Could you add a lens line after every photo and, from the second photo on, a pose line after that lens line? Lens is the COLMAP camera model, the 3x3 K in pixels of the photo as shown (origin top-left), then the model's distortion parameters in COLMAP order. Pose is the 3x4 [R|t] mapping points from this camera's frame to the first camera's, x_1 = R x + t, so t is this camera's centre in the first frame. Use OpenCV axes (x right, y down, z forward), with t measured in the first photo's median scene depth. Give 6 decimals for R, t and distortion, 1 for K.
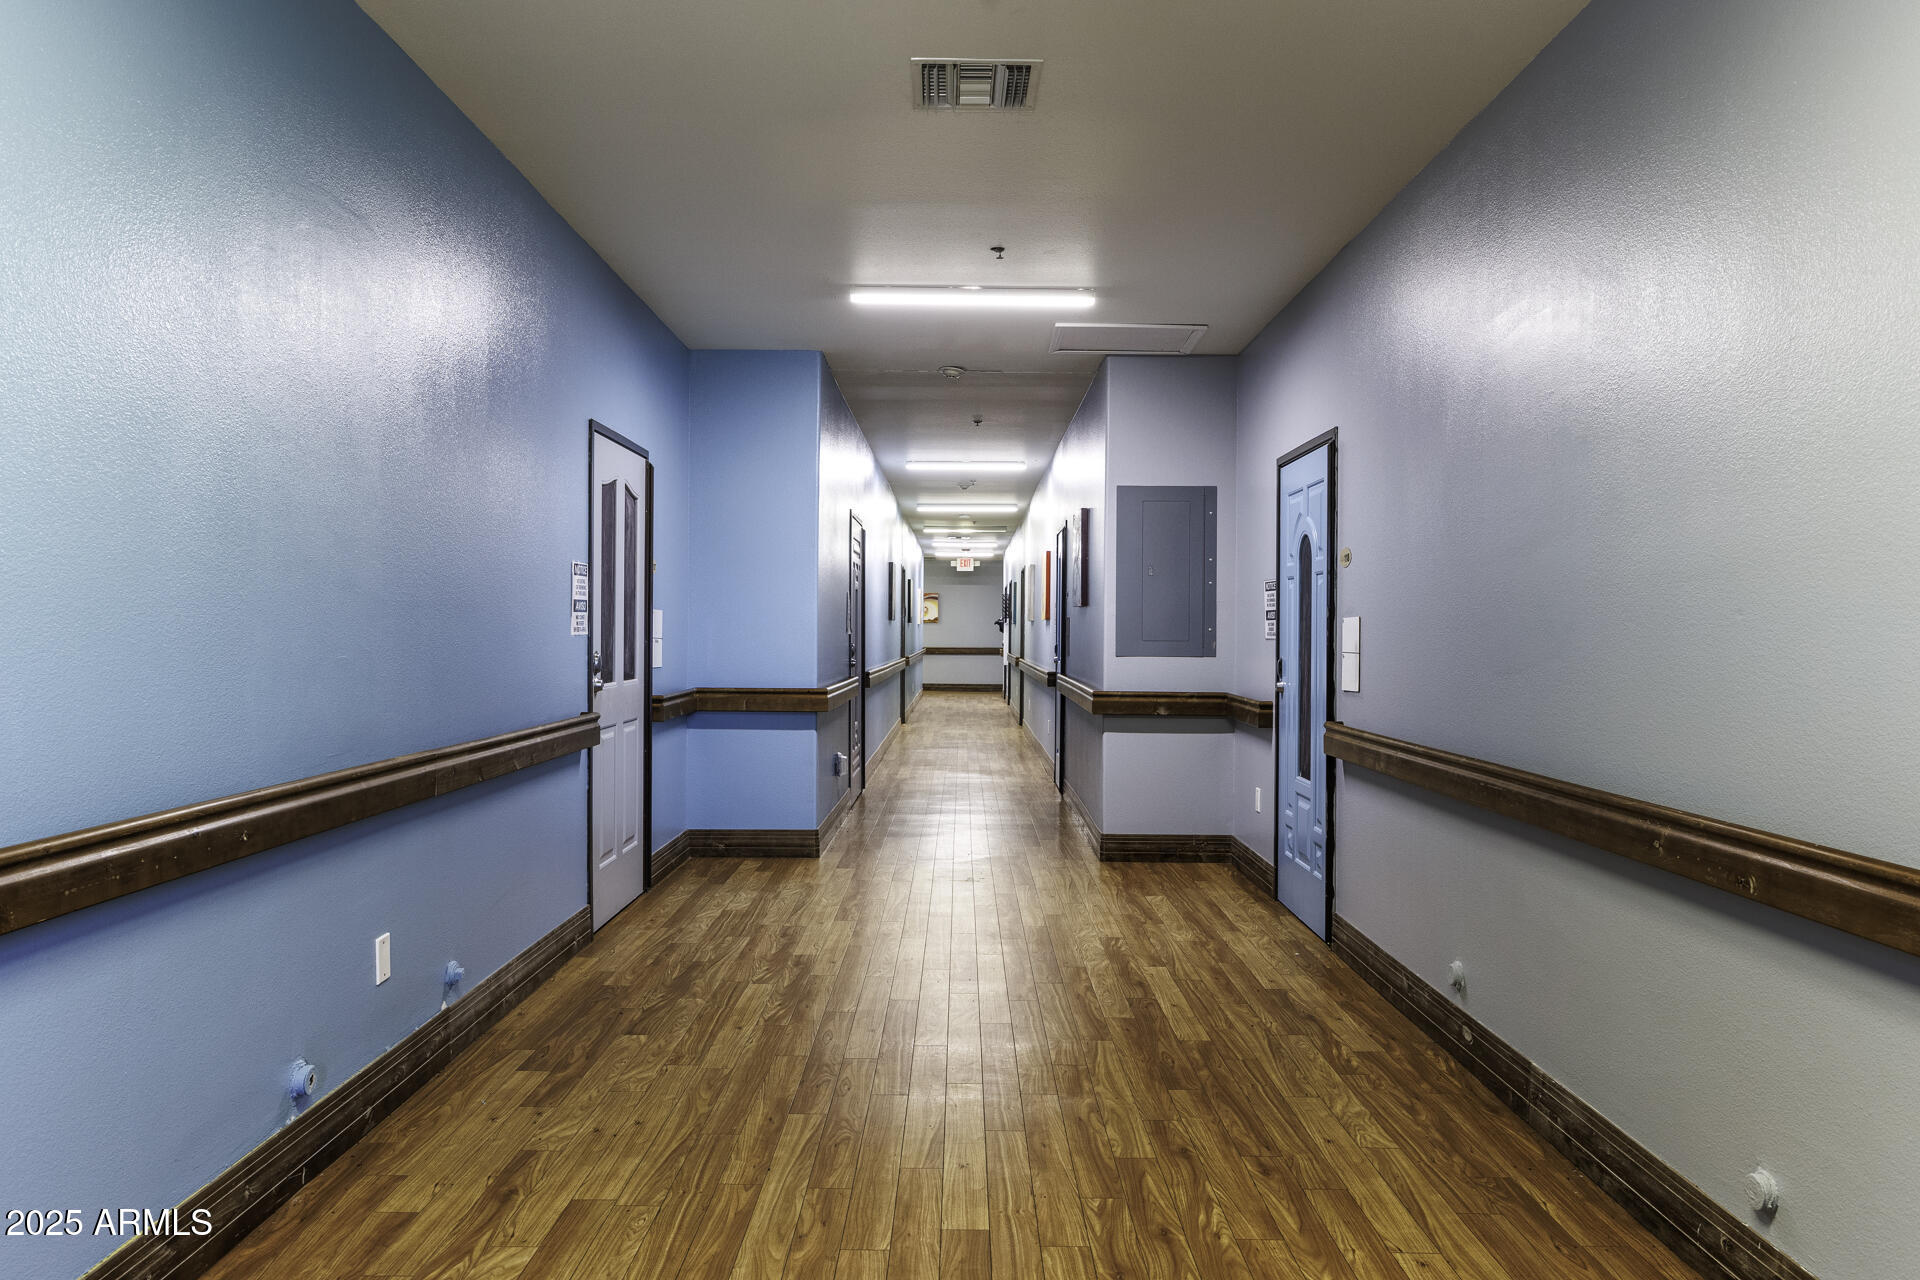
lens RADIAL K [[1425.6, 0, 960.0], [0, 1425.6, 640.0], [0, 0, 1]] dist [0.000031, -0.000276]
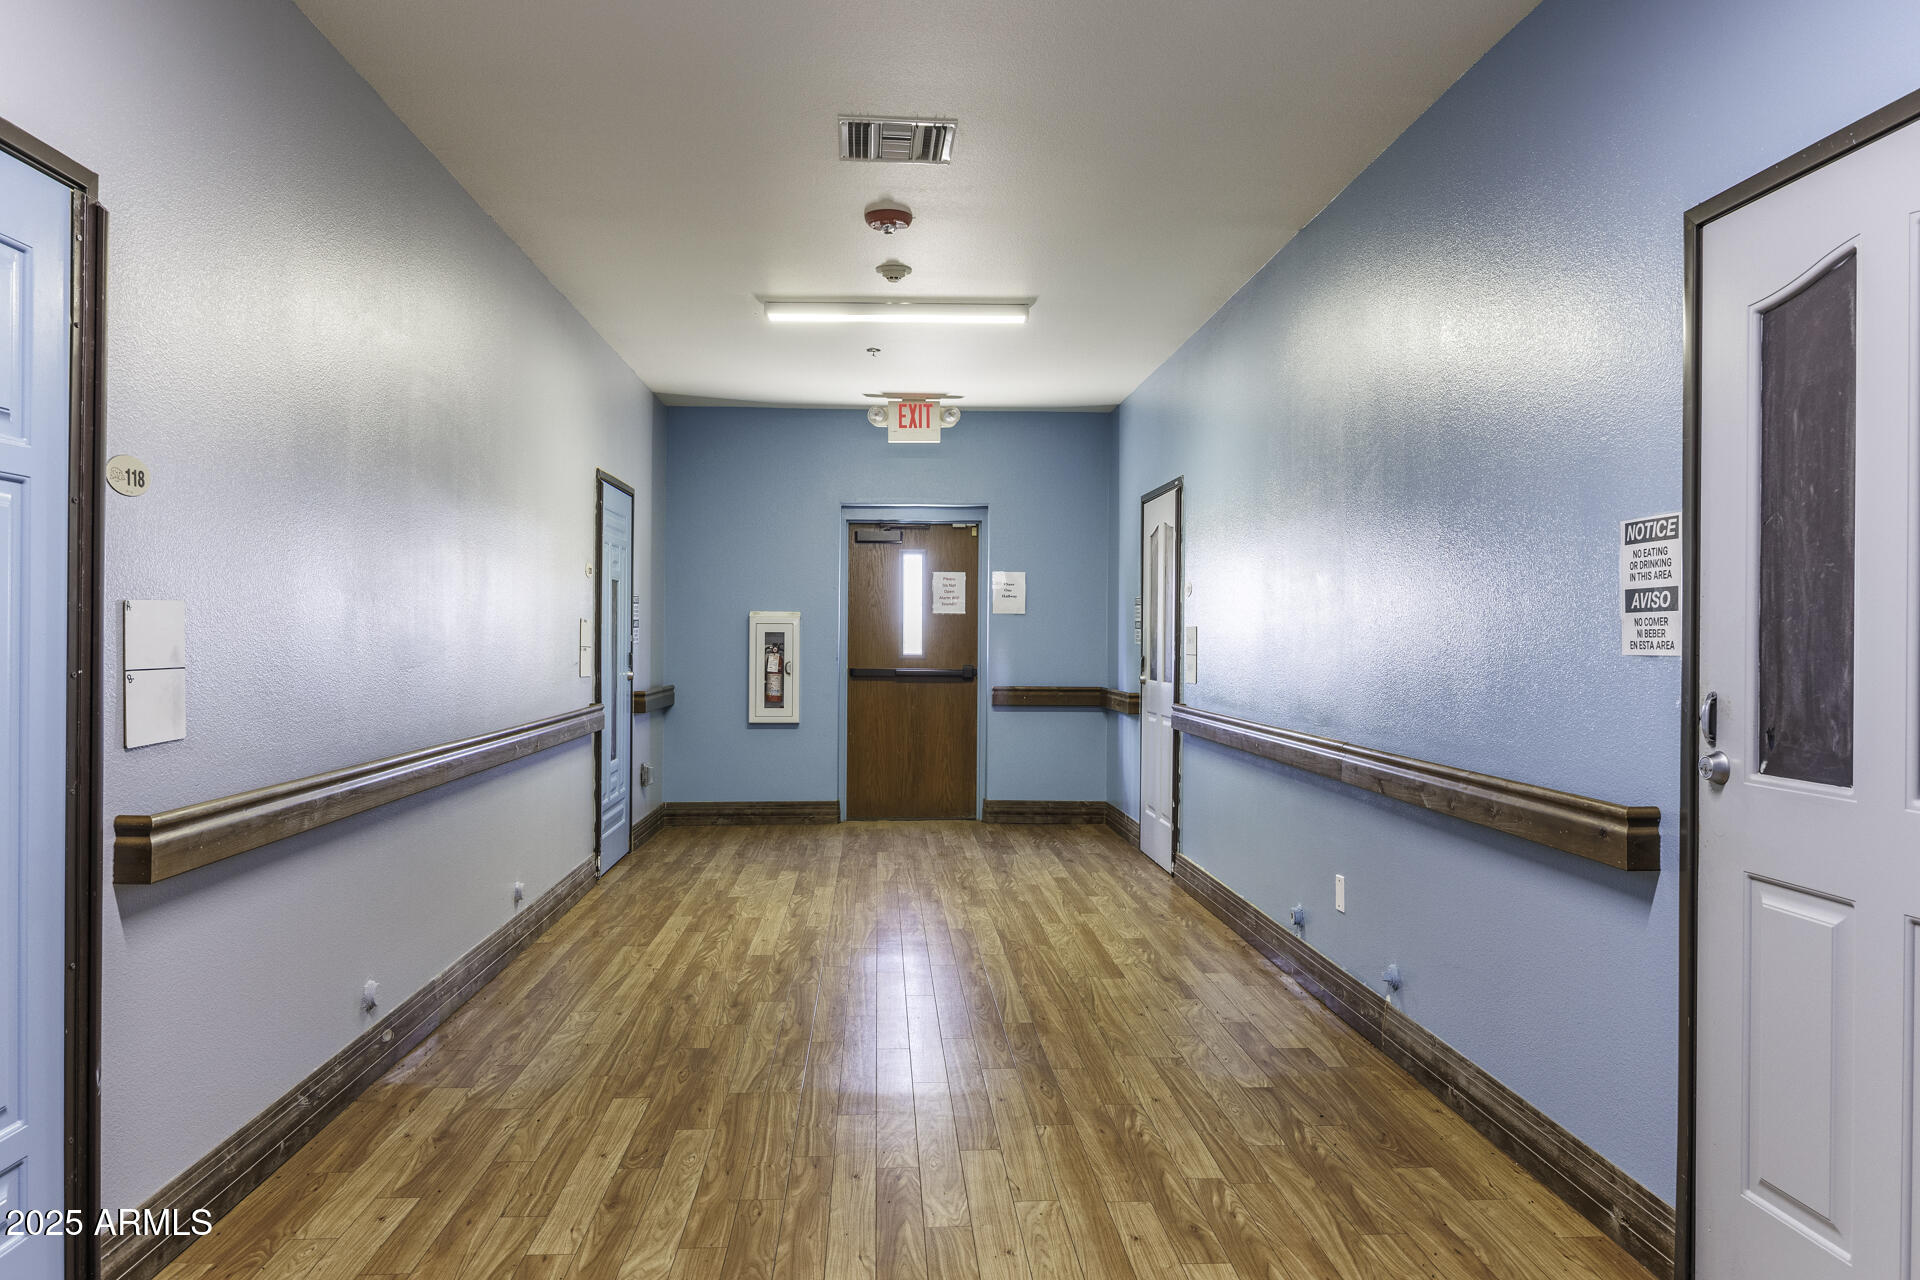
lens RADIAL K [[1425.6, 0, 960.0], [0, 1425.6, 640.0], [0, 0, 1]] dist [0.000031, -0.000276]
pose [[-0.998154, -0.012906, -0.059354, 0.018948], [-0.013510, 0.999861, 0.009774, -0.013549], [0.059220, 0.010558, -0.998189, 1.905145]]
